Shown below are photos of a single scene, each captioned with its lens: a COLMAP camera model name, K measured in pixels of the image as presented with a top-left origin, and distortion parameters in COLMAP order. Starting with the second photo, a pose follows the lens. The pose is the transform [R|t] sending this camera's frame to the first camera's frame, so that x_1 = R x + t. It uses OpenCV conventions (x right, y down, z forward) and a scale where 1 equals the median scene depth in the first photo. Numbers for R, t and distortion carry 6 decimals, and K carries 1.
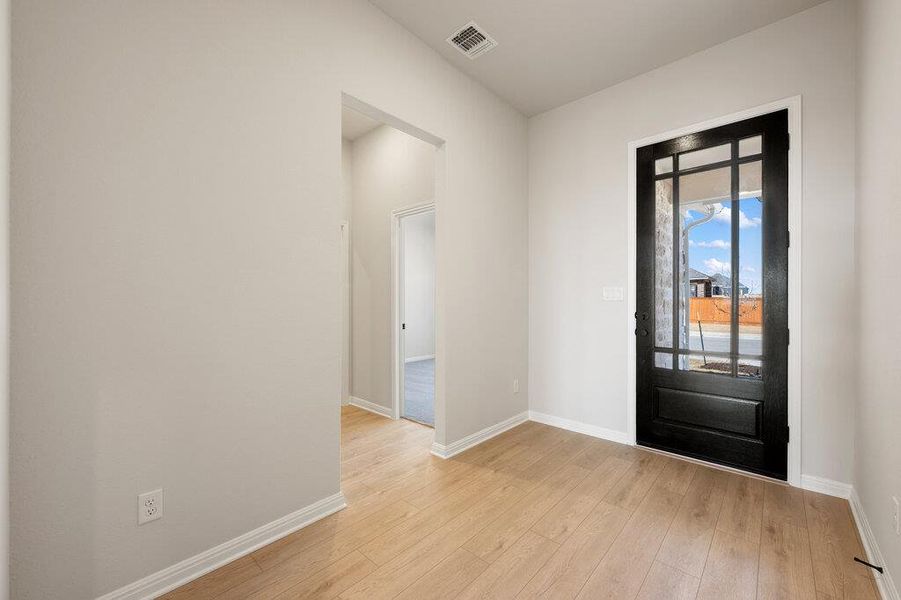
lens RADIAL K [[357.1, 0, 453.1], [0, 357.1, 302.2], [0, 0, 1]] dist [0.000727, 0.000033]
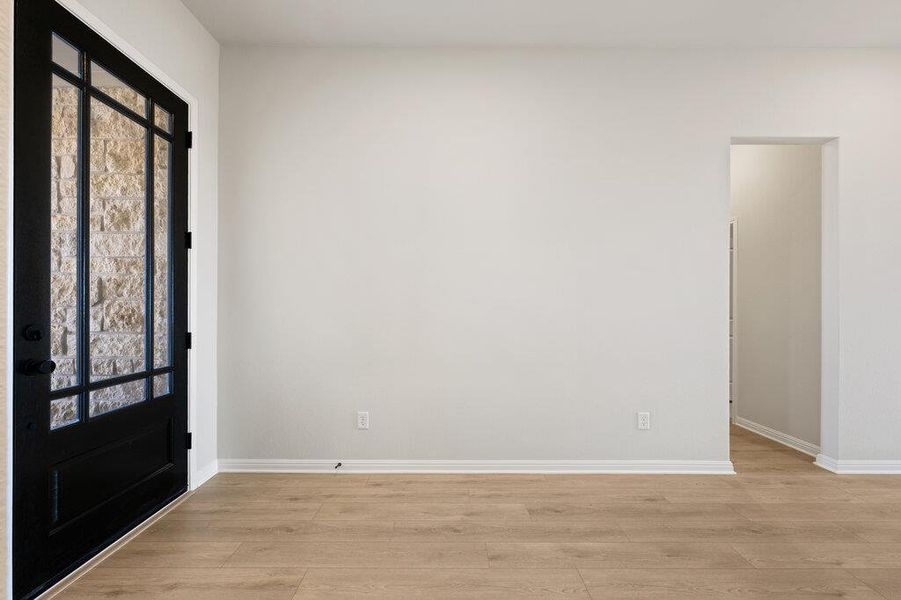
lens RADIAL K [[358.5, 0, 449.9], [0, 358.5, 305.2], [0, 0, 1]] dist [0.000207, -0.000093]
pose [[-0.668498, -0.007122, 0.743680, -0.245310], [-0.005414, 0.999974, 0.004711, -0.007293], [-0.743694, -0.000877, -0.668520, 1.061185]]
